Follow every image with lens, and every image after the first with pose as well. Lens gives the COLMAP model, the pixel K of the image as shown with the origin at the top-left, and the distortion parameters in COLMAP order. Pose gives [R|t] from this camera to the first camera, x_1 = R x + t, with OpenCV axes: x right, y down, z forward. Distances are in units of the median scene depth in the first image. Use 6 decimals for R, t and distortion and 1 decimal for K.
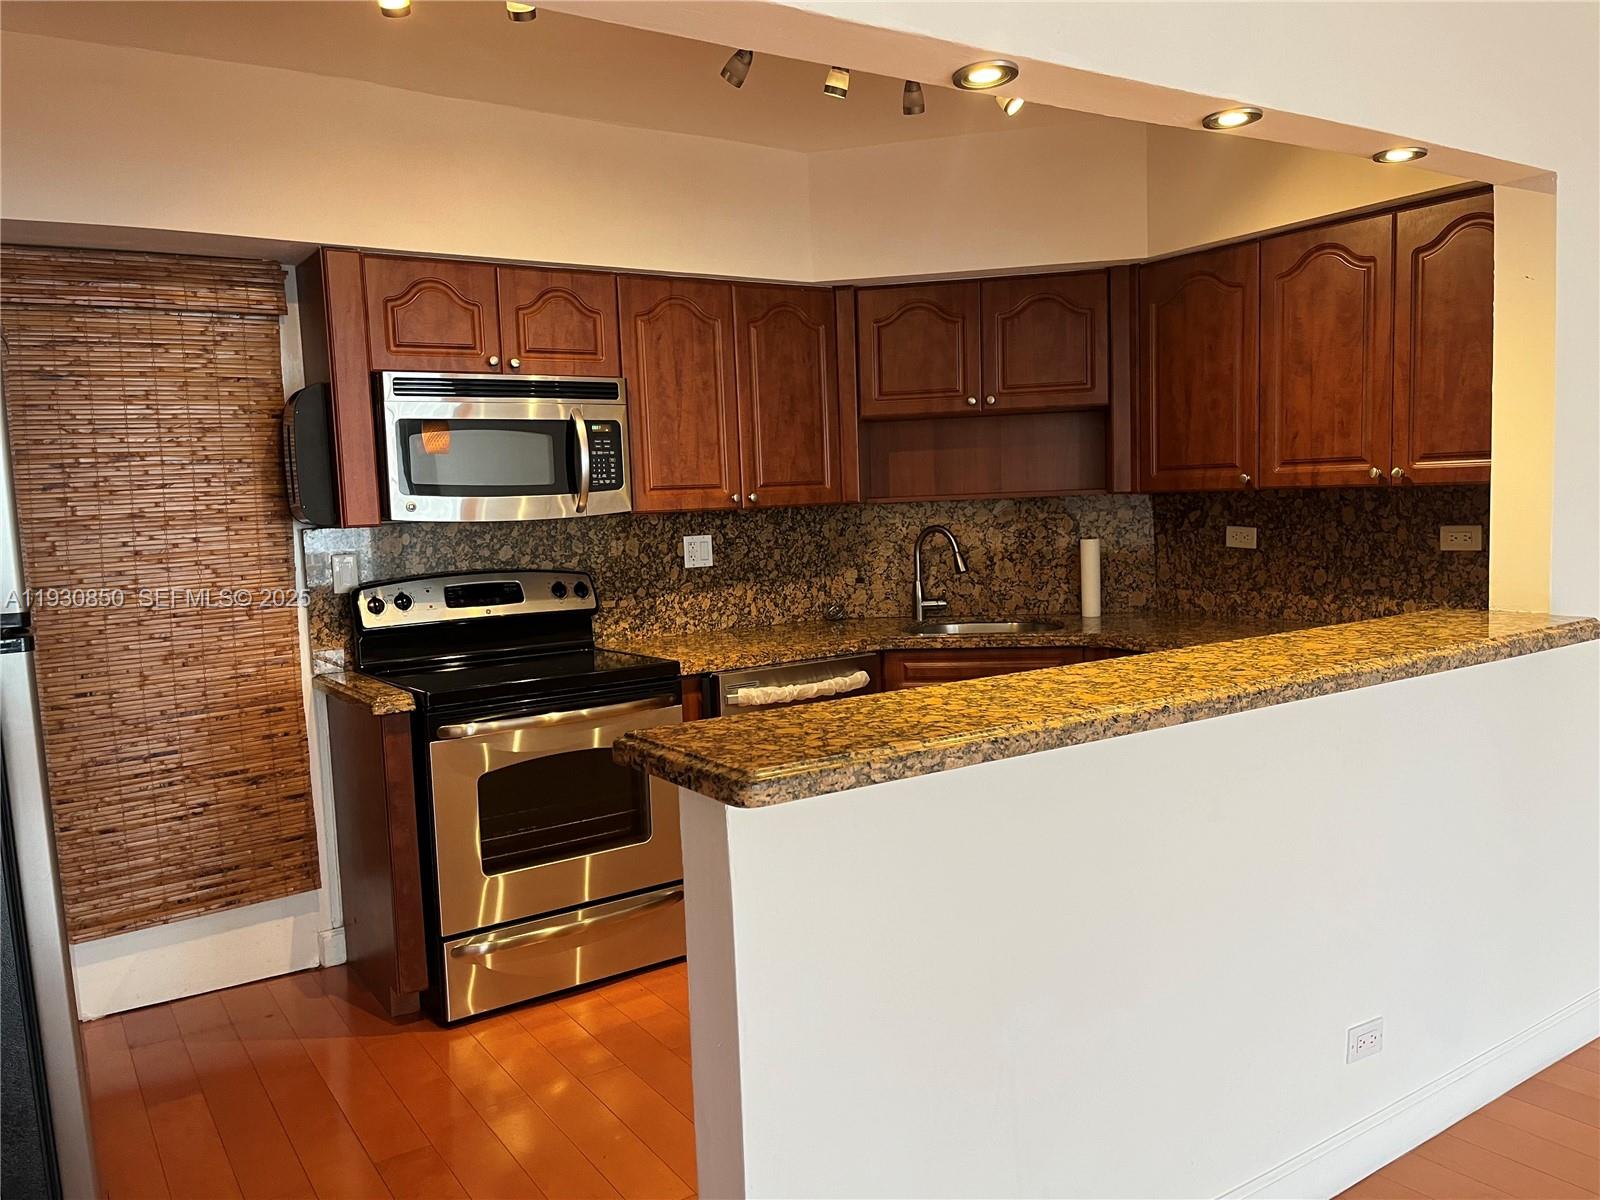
lens RADIAL K [[1187.7, 0, 800.0], [0, 1187.7, 600.0], [0, 0, 1]] dist [0.002349, -0.007217]
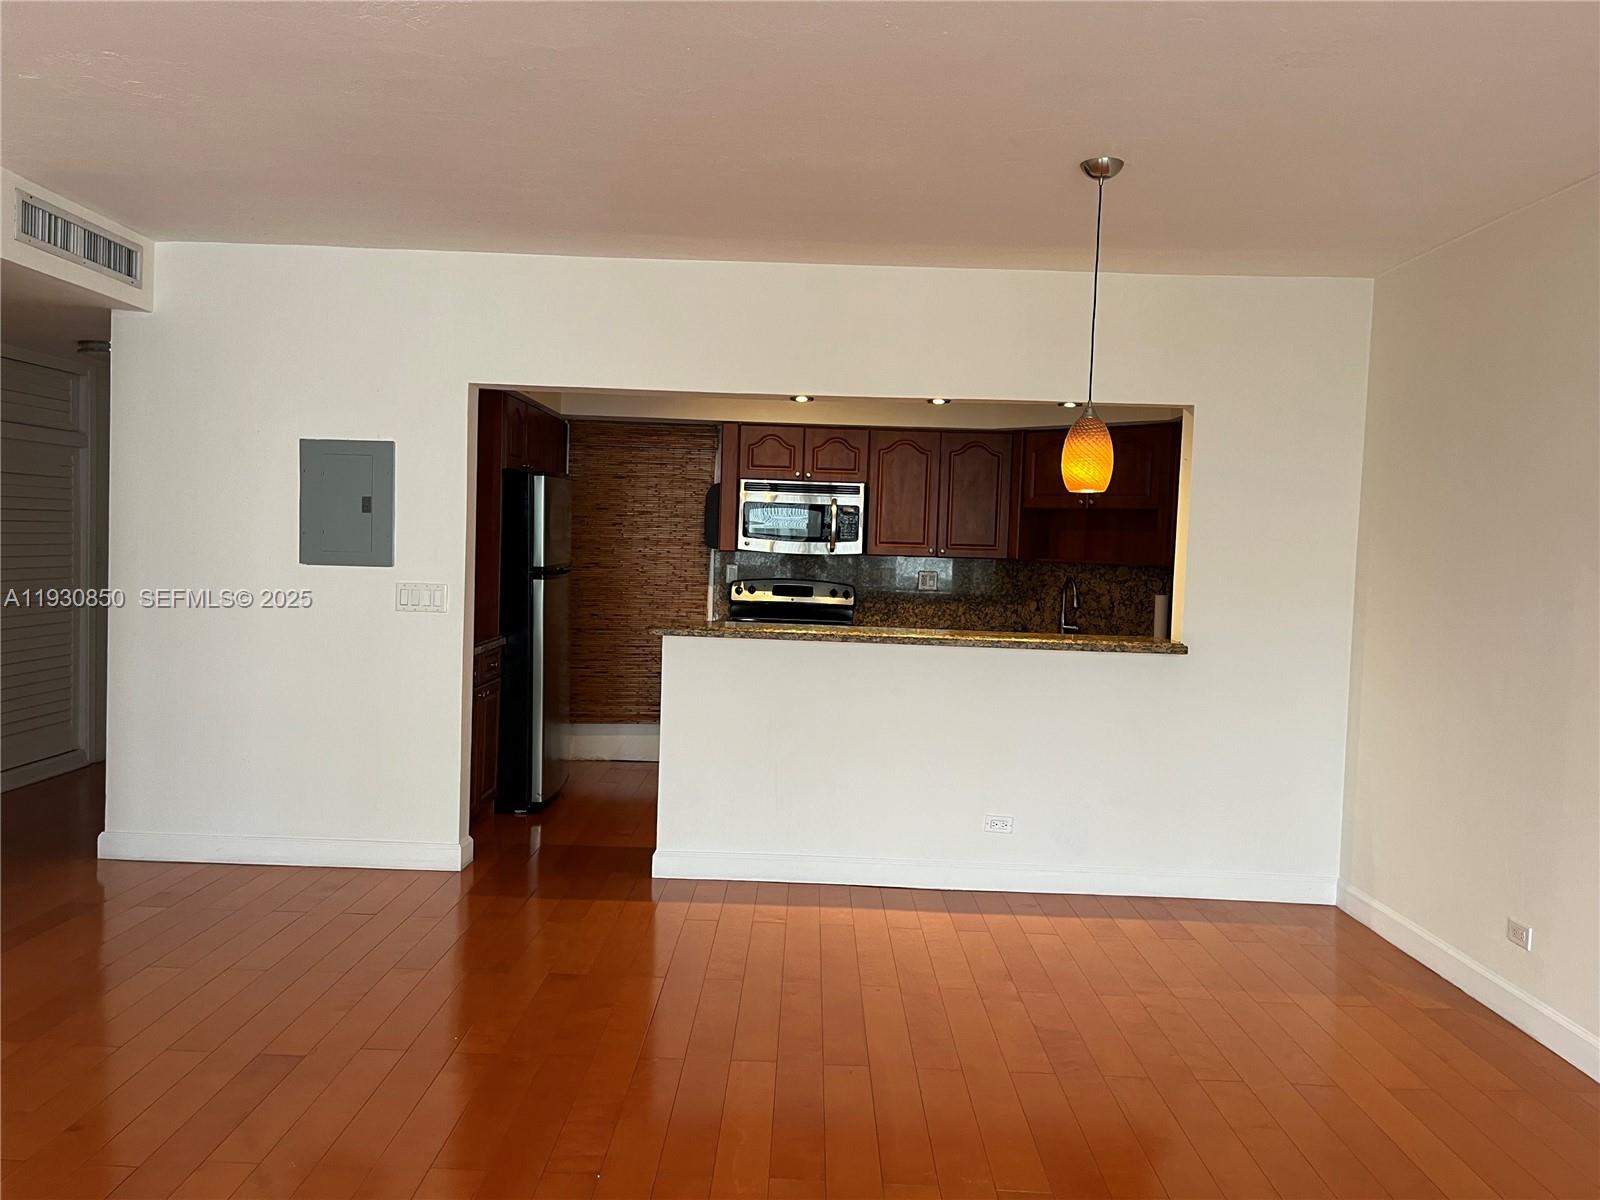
lens RADIAL K [[1187.7, 0, 800.0], [0, 1187.7, 600.0], [0, 0, 1]] dist [0.002349, -0.007217]
pose [[0.818502, 0.093237, -0.566887, 0.895925], [-0.114649, 0.993404, -0.002150, 0.013998], [0.562947, 0.066753, 0.823793, -0.631280]]
